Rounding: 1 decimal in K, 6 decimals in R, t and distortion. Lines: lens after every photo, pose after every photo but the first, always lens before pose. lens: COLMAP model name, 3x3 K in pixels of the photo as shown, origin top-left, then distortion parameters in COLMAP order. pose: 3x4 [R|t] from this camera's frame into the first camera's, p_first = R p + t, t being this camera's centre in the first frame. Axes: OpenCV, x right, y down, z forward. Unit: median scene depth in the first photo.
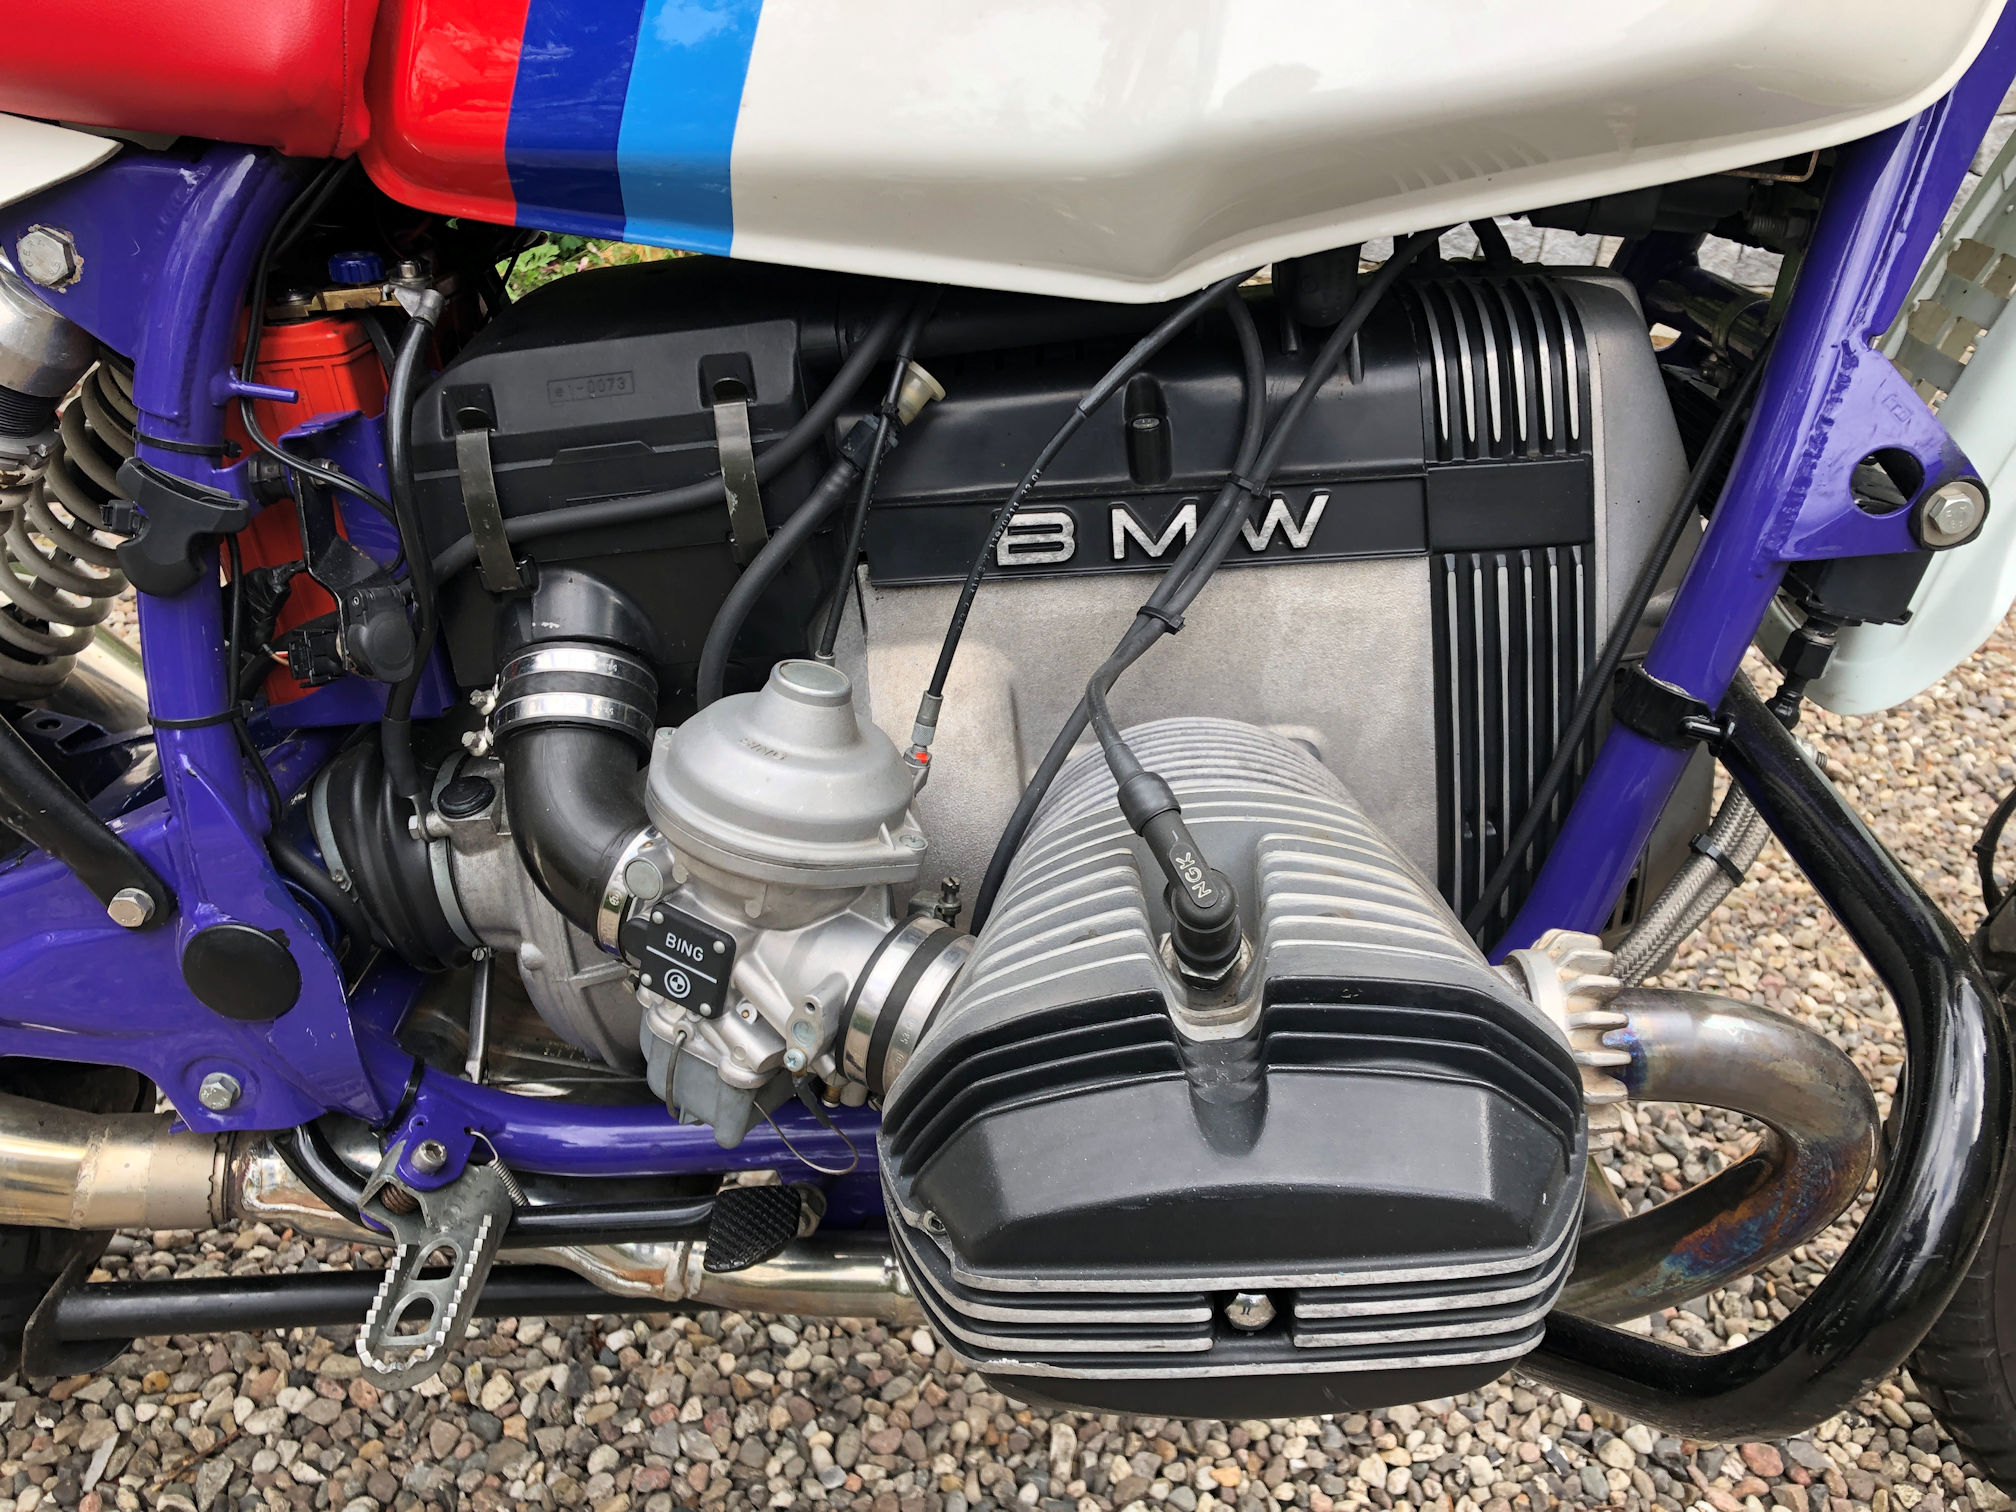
lens RADIAL K [[1674.4, 0, 1010.5], [0, 1674.4, 778.2], [0, 0, 1]] dist [0.016398, -0.018114]
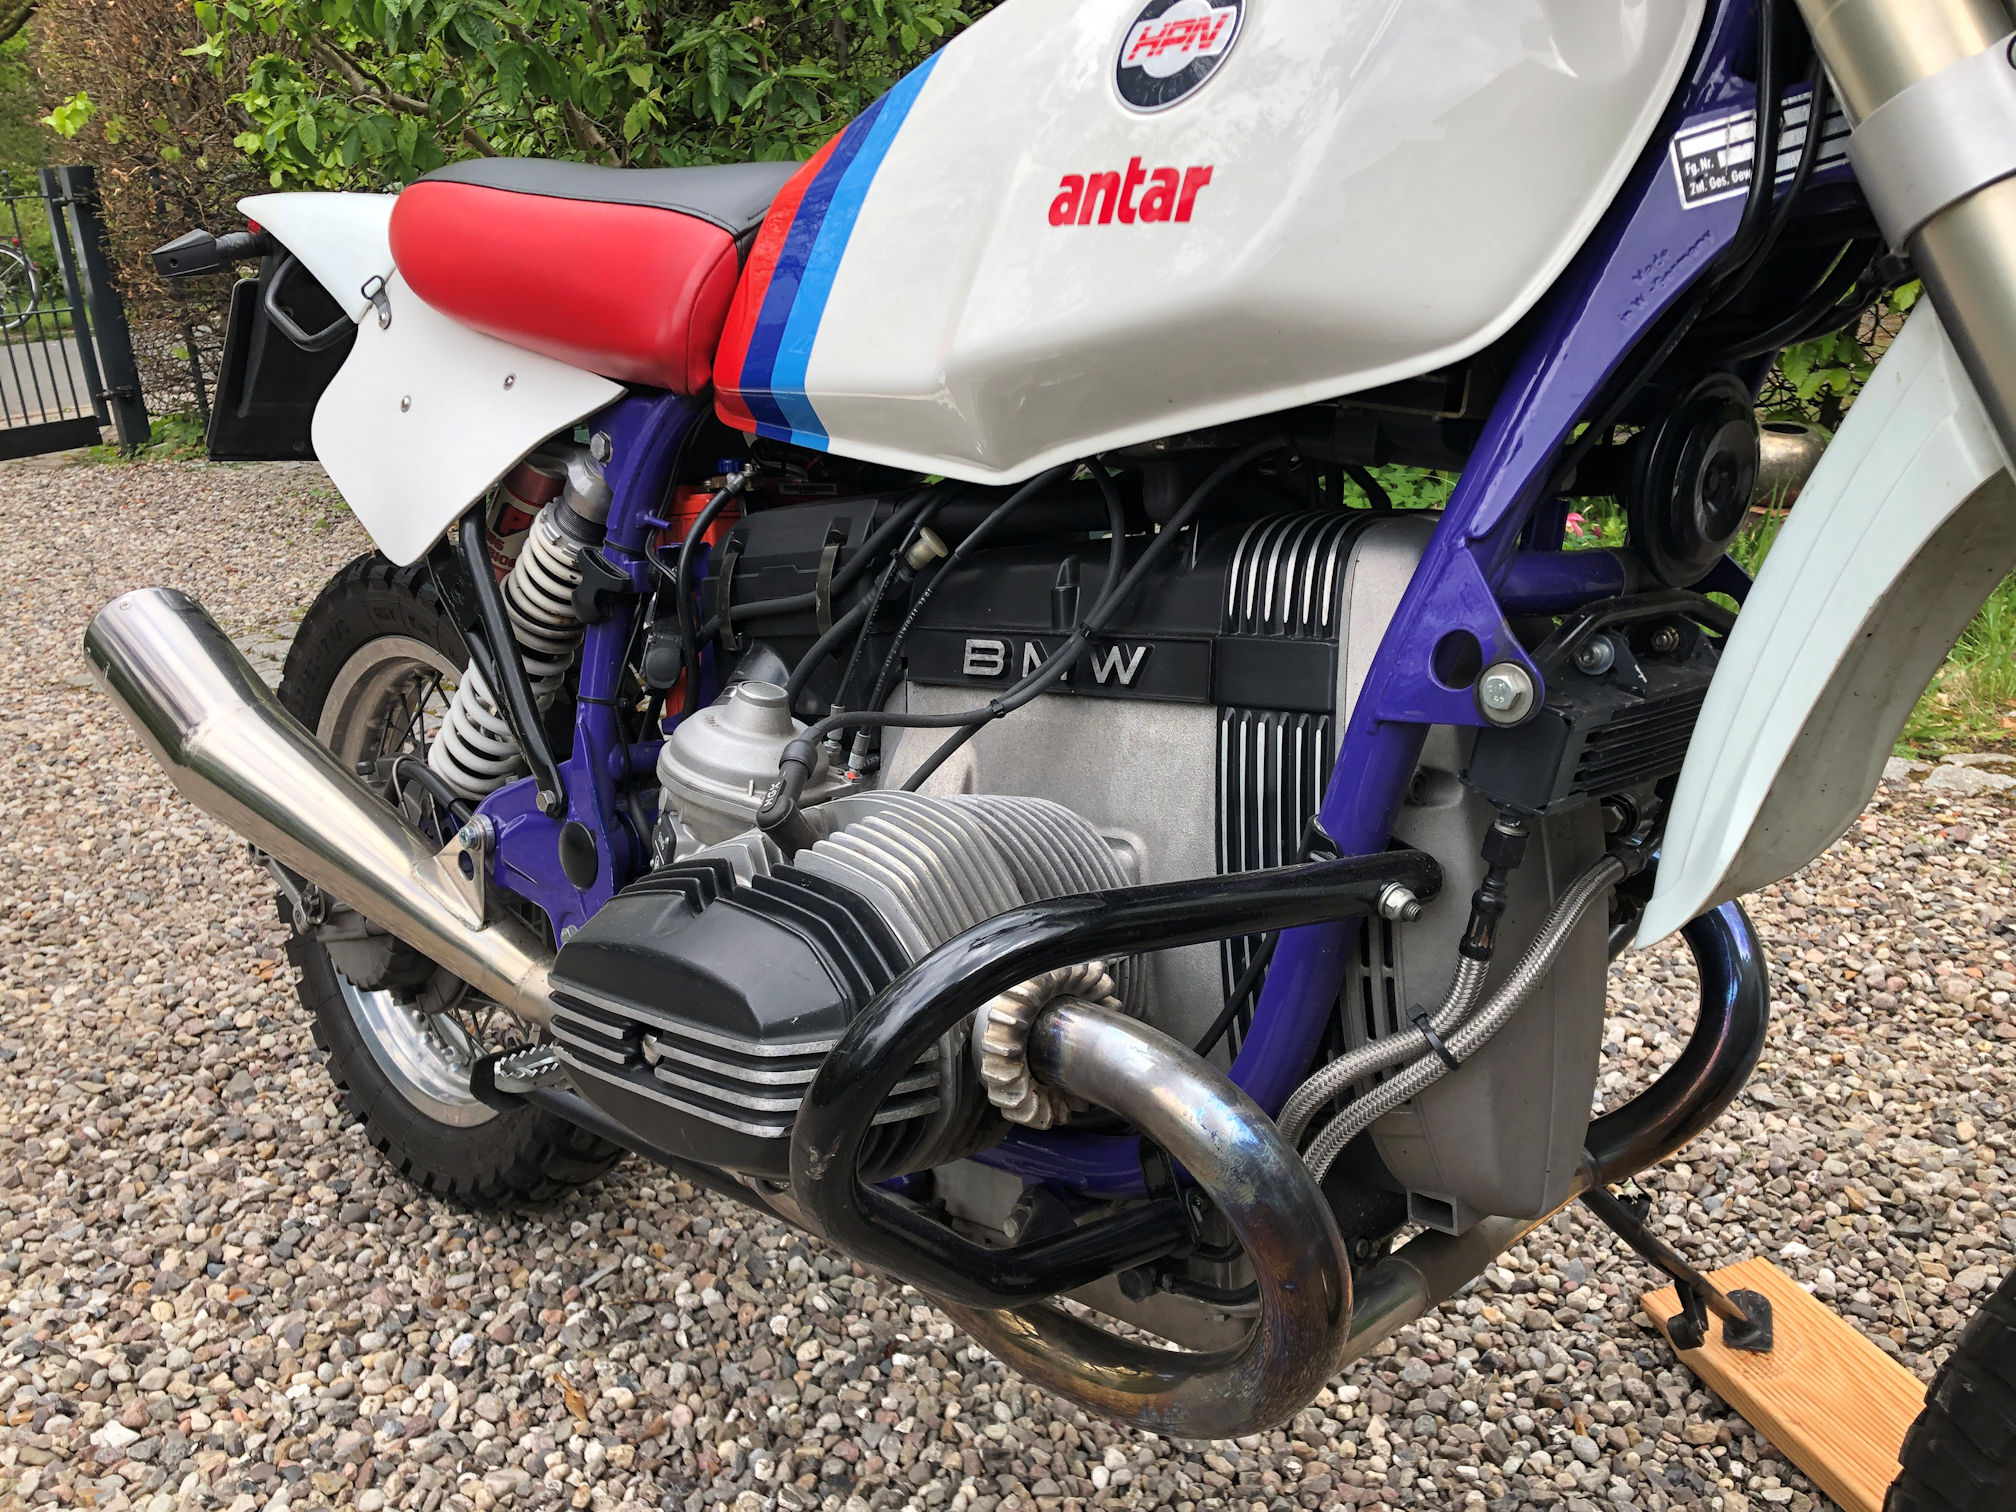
lens RADIAL K [[1625.3, 0, 1008.0], [0, 1625.3, 756.0], [0, 0, 1]] dist [-0.011098, -0.006034]
pose [[0.733874, 0.144541, -0.663729, 0.963591], [-0.329125, 0.930410, -0.161291, 0.151070], [0.594227, 0.336817, 0.730376, 0.035839]]
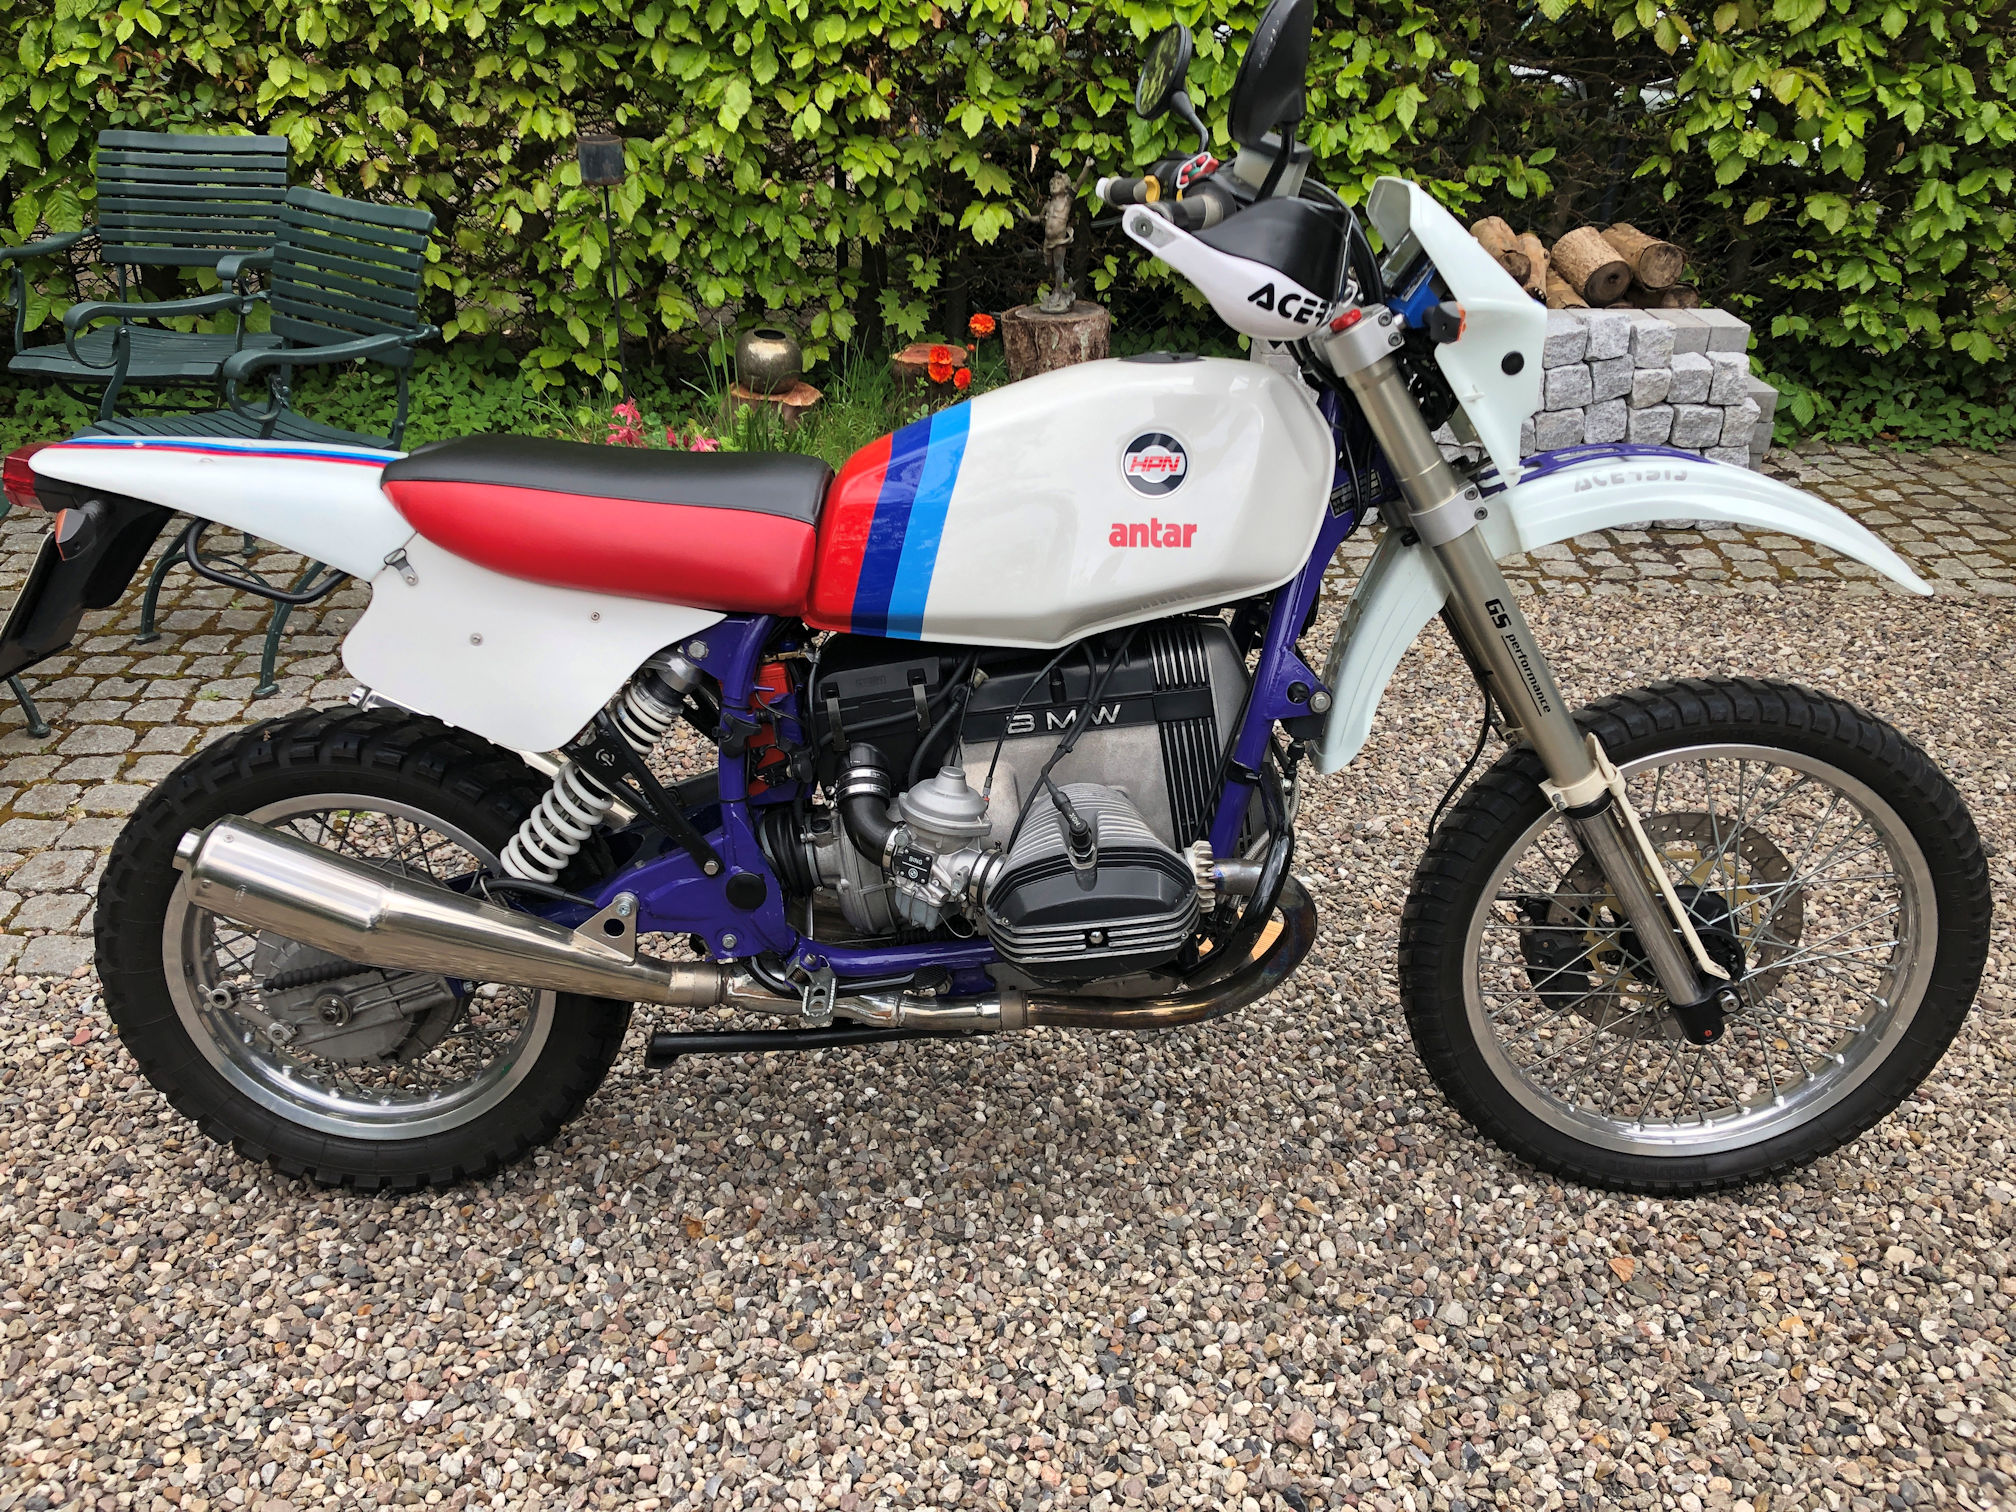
lens RADIAL K [[1674.4, 0, 1010.5], [0, 1674.4, 778.2], [0, 0, 1]] dist [0.016398, -0.018114]
pose [[0.998490, -0.049440, 0.023932, -0.077665], [0.051720, 0.992960, -0.106560, 0.259062], [-0.018495, 0.107637, 0.994018, -1.878469]]
